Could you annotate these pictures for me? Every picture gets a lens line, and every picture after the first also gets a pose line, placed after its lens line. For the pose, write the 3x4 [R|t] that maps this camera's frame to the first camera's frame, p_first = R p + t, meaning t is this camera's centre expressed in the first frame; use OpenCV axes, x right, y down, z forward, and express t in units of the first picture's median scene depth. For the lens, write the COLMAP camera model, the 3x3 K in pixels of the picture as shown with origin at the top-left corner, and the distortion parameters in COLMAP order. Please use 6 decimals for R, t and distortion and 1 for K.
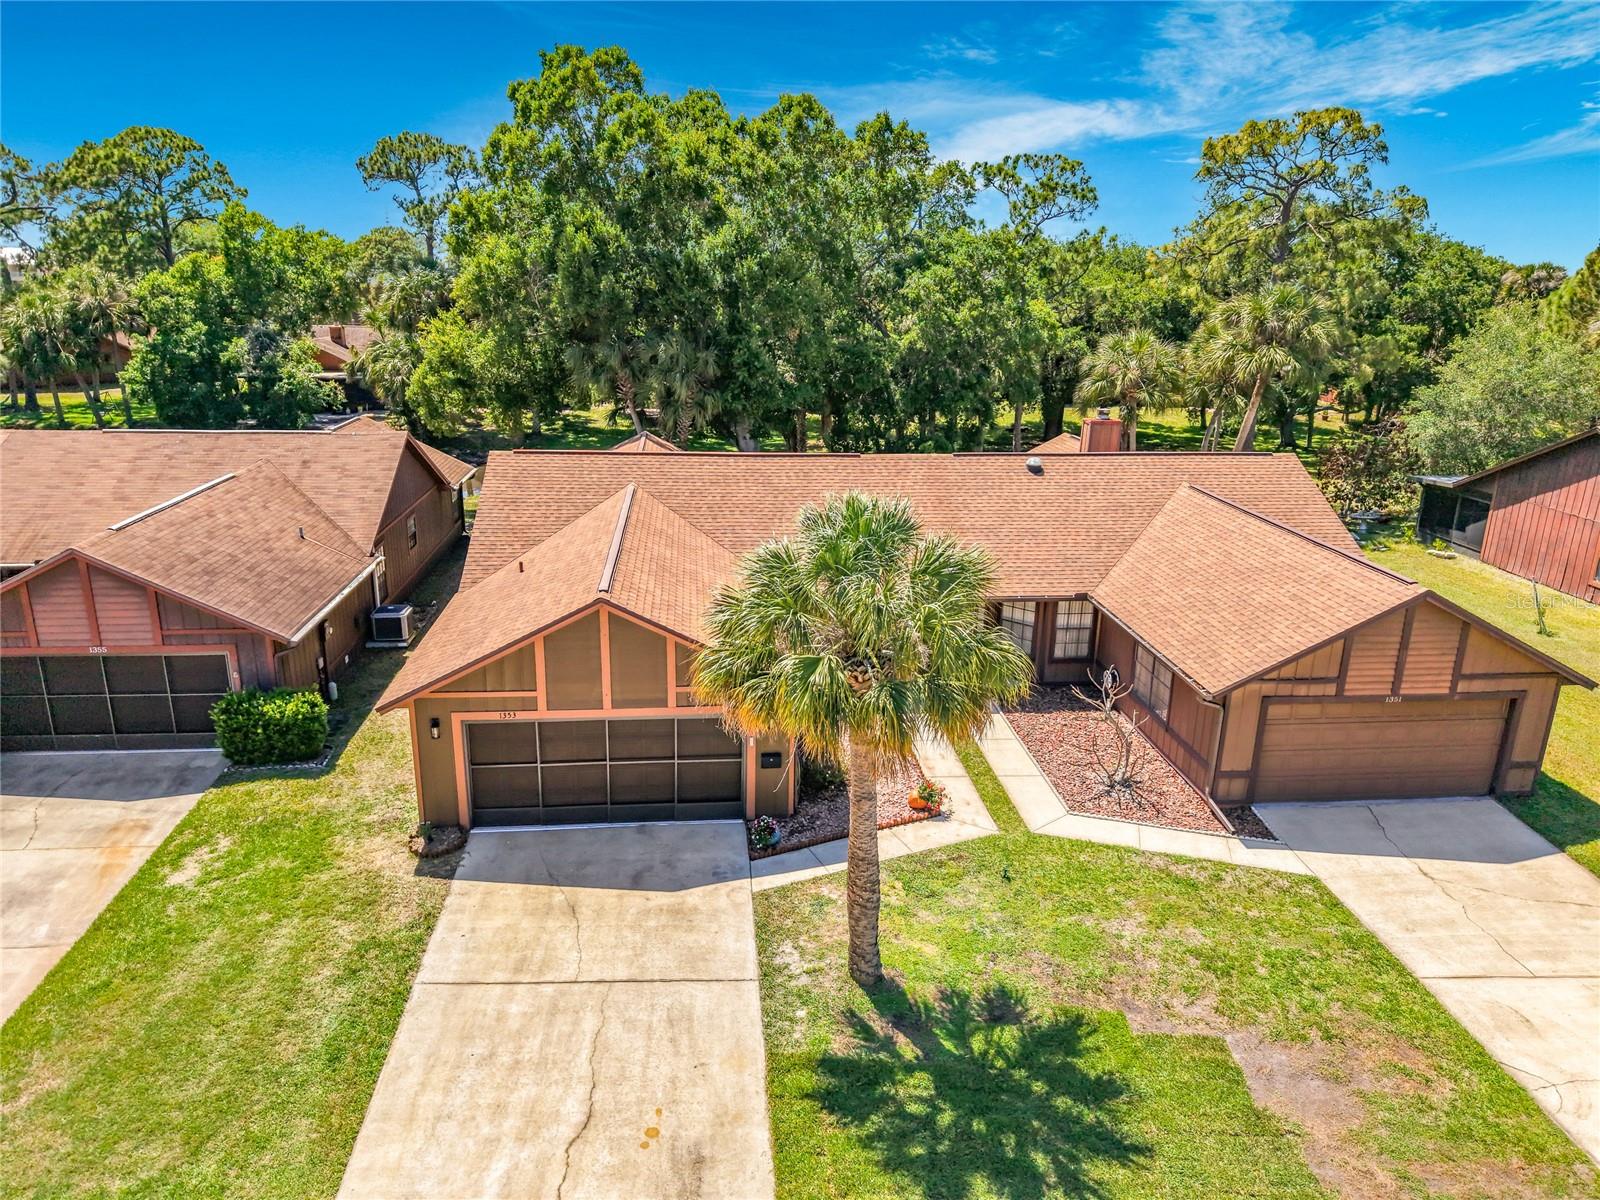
lens RADIAL K [[1077.6, 0, 805.1], [0, 1077.6, 579.4], [0, 0, 1]] dist [0.033782, -0.030453]
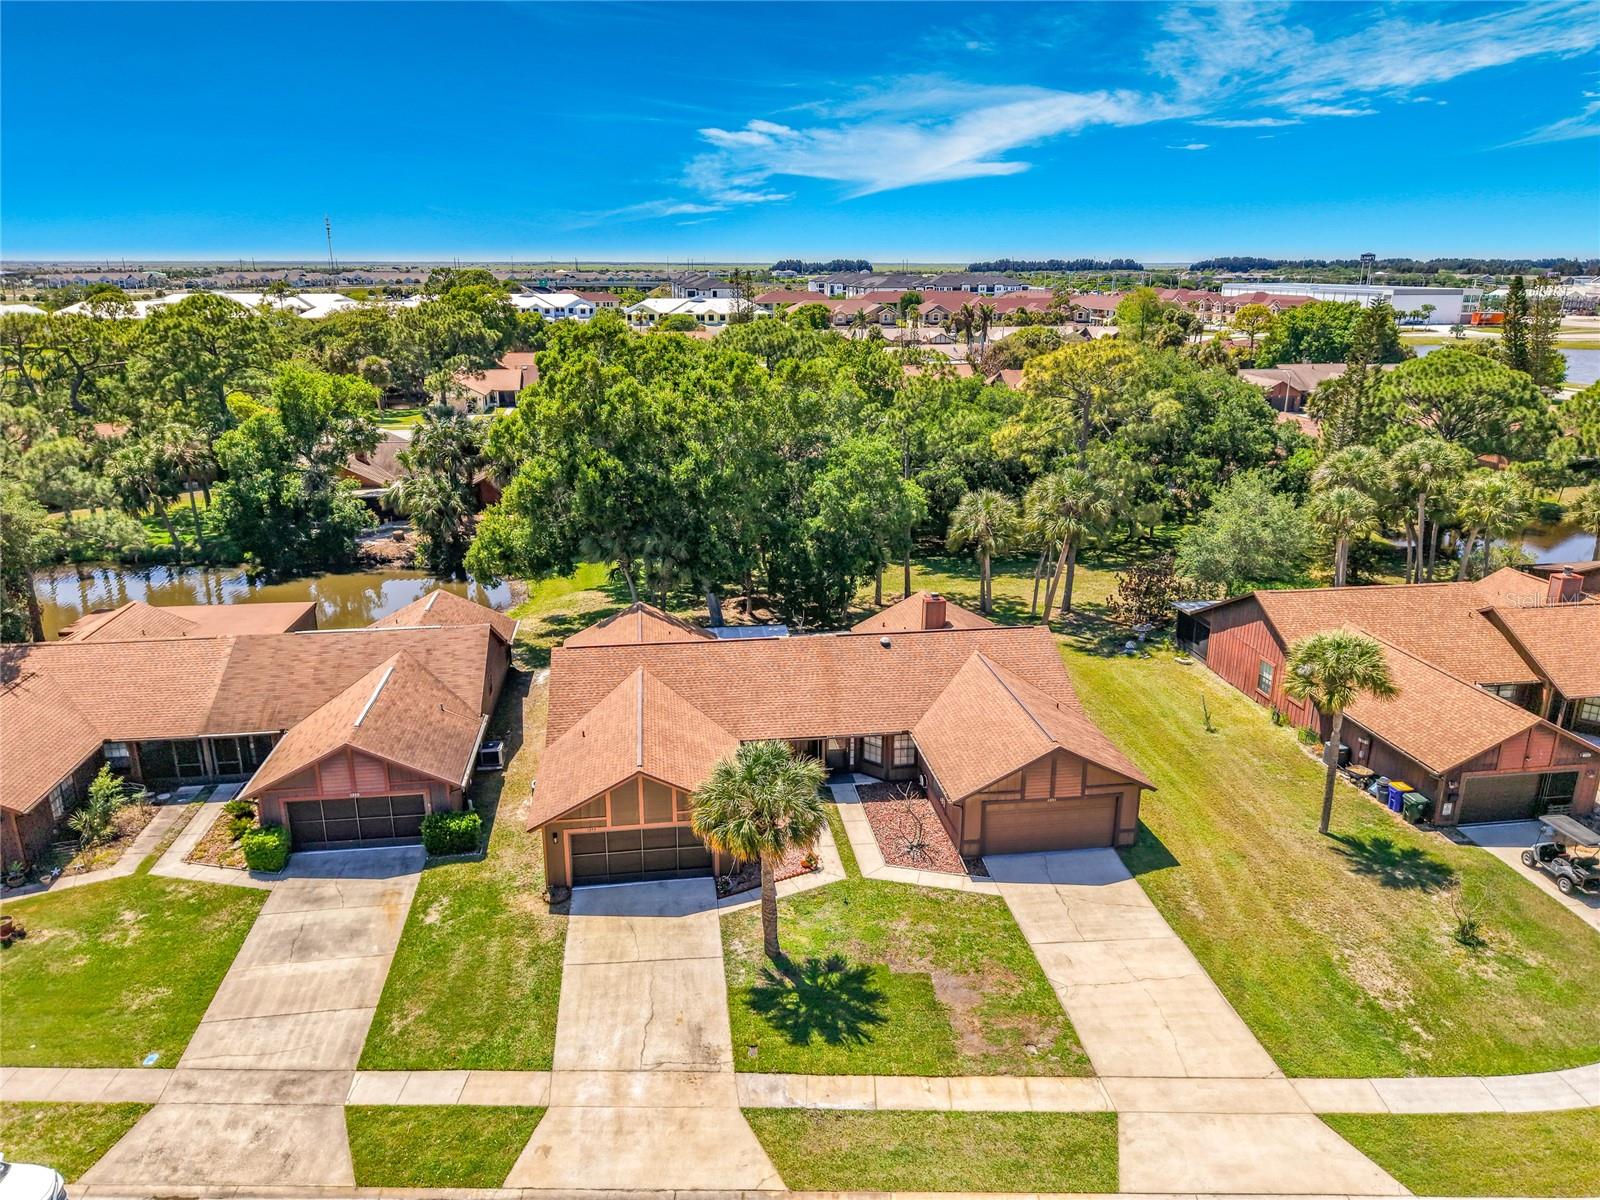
lens RADIAL K [[1095.3, 0, 807.1], [0, 1095.3, 565.5], [0, 0, 1]] dist [0.054585, -0.071978]
pose [[0.998917, -0.026785, 0.038039, 0.052565], [0.027300, 0.999542, -0.013081, -0.317491], [-0.037671, 0.014105, 0.999191, -1.021719]]
